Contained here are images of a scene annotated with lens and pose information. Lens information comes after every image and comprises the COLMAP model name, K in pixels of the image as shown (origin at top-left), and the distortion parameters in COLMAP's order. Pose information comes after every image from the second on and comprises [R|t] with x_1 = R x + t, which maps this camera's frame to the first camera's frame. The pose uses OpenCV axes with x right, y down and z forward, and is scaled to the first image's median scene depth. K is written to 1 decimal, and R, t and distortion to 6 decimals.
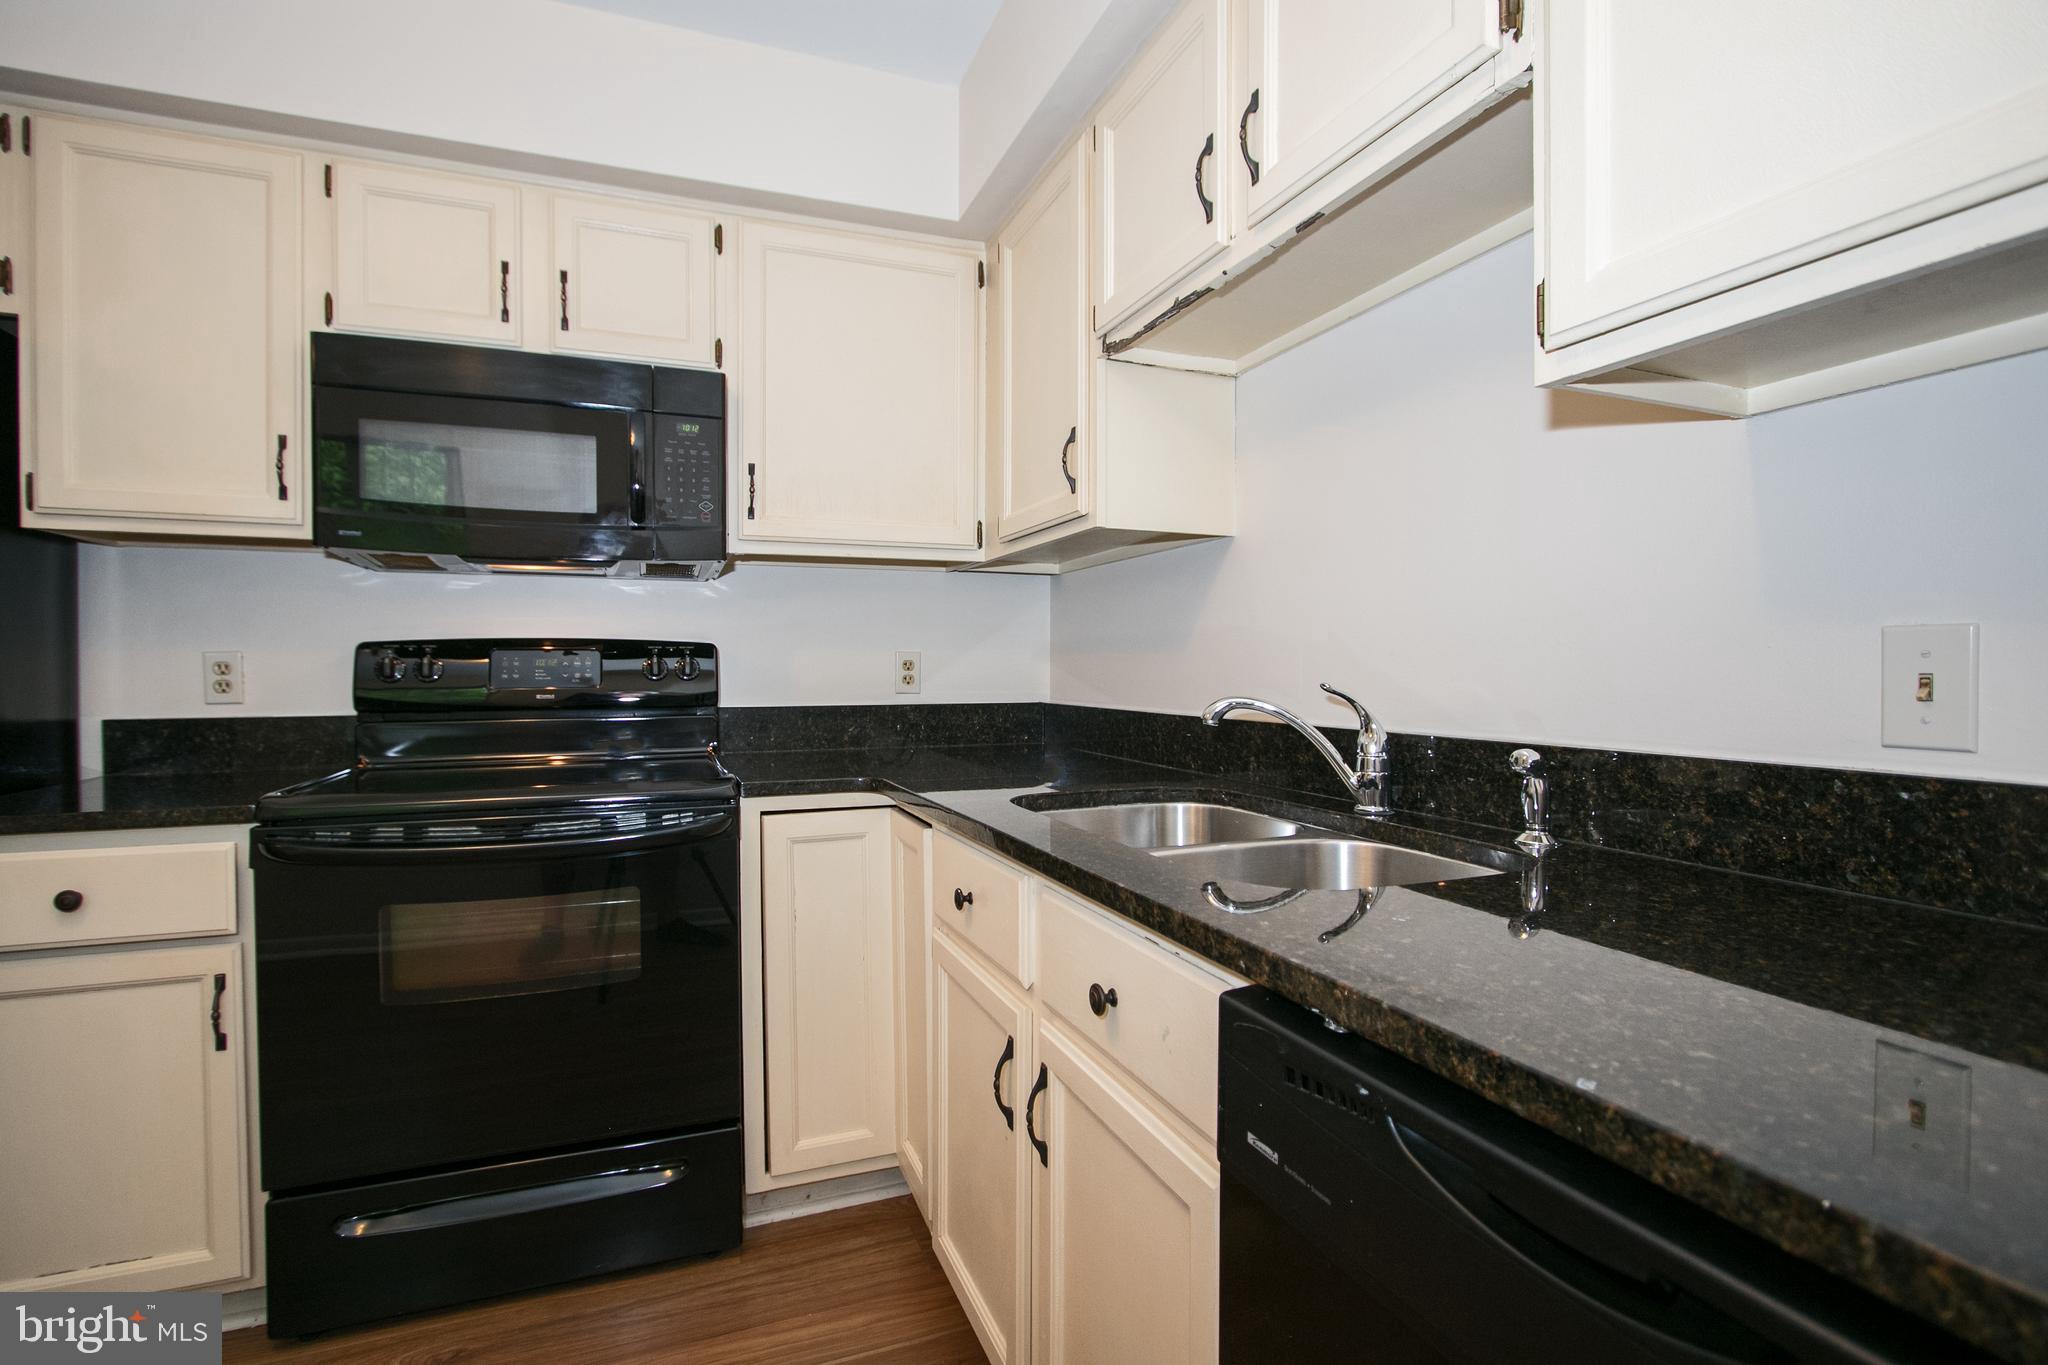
lens RADIAL K [[943.9, 0, 1005.0], [0, 943.9, 681.5], [0, 0, 1]] dist [-0.018009, 0.002678]
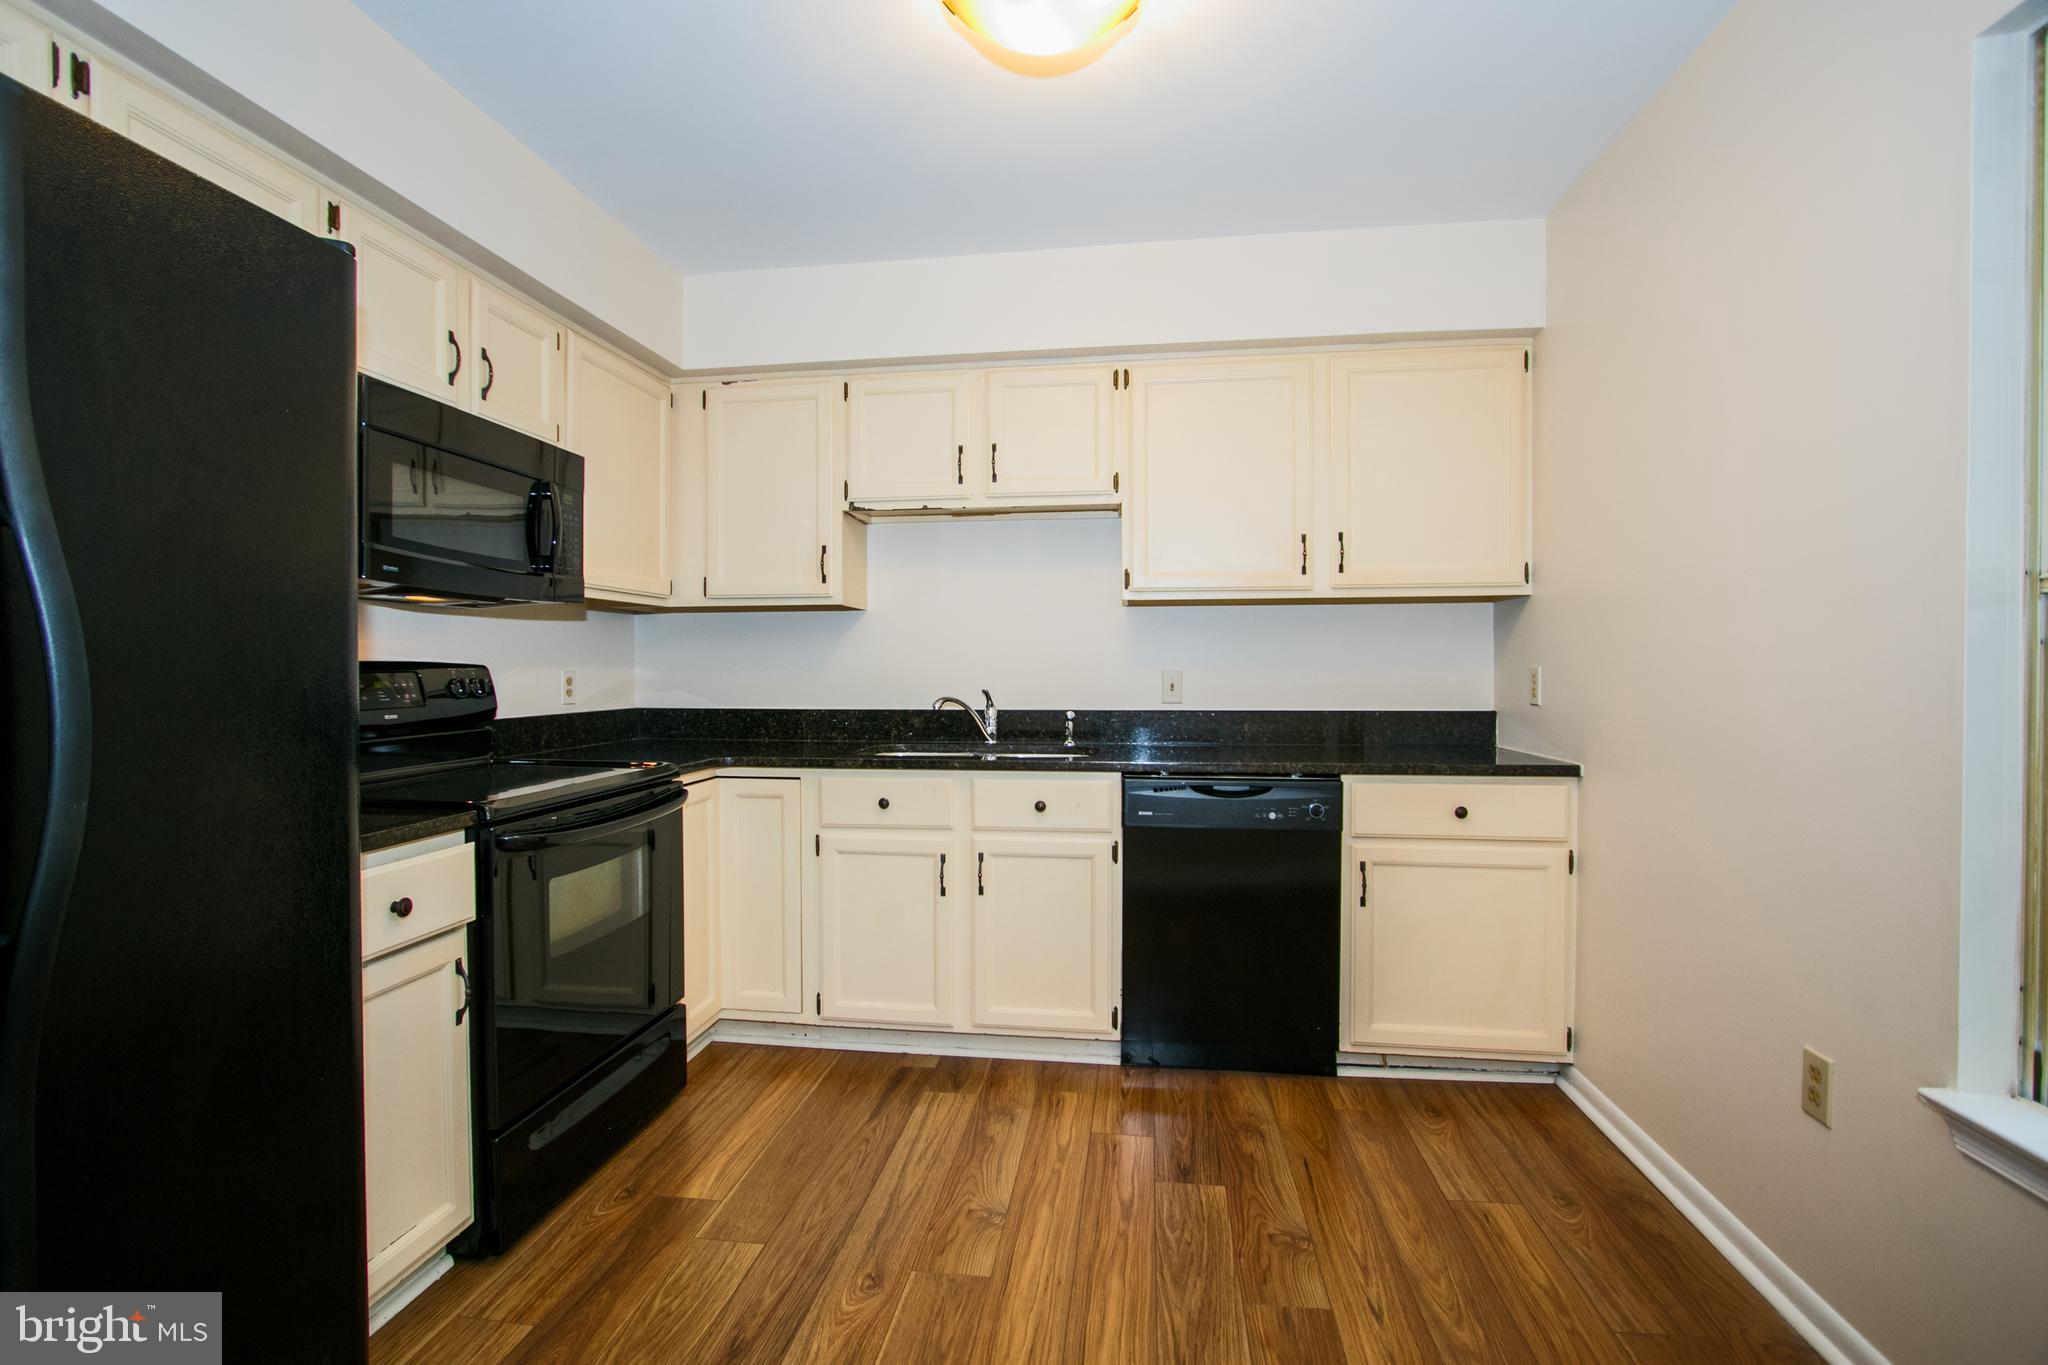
lens RADIAL K [[943.9, 0, 1005.8], [0, 943.9, 682.4], [0, 0, 1]] dist [-0.018009, 0.002678]
pose [[0.488750, -0.013932, 0.872312, -1.290881], [0.013830, 0.999871, 0.008220, -0.026253], [-0.872314, 0.008047, 0.488880, -0.144127]]
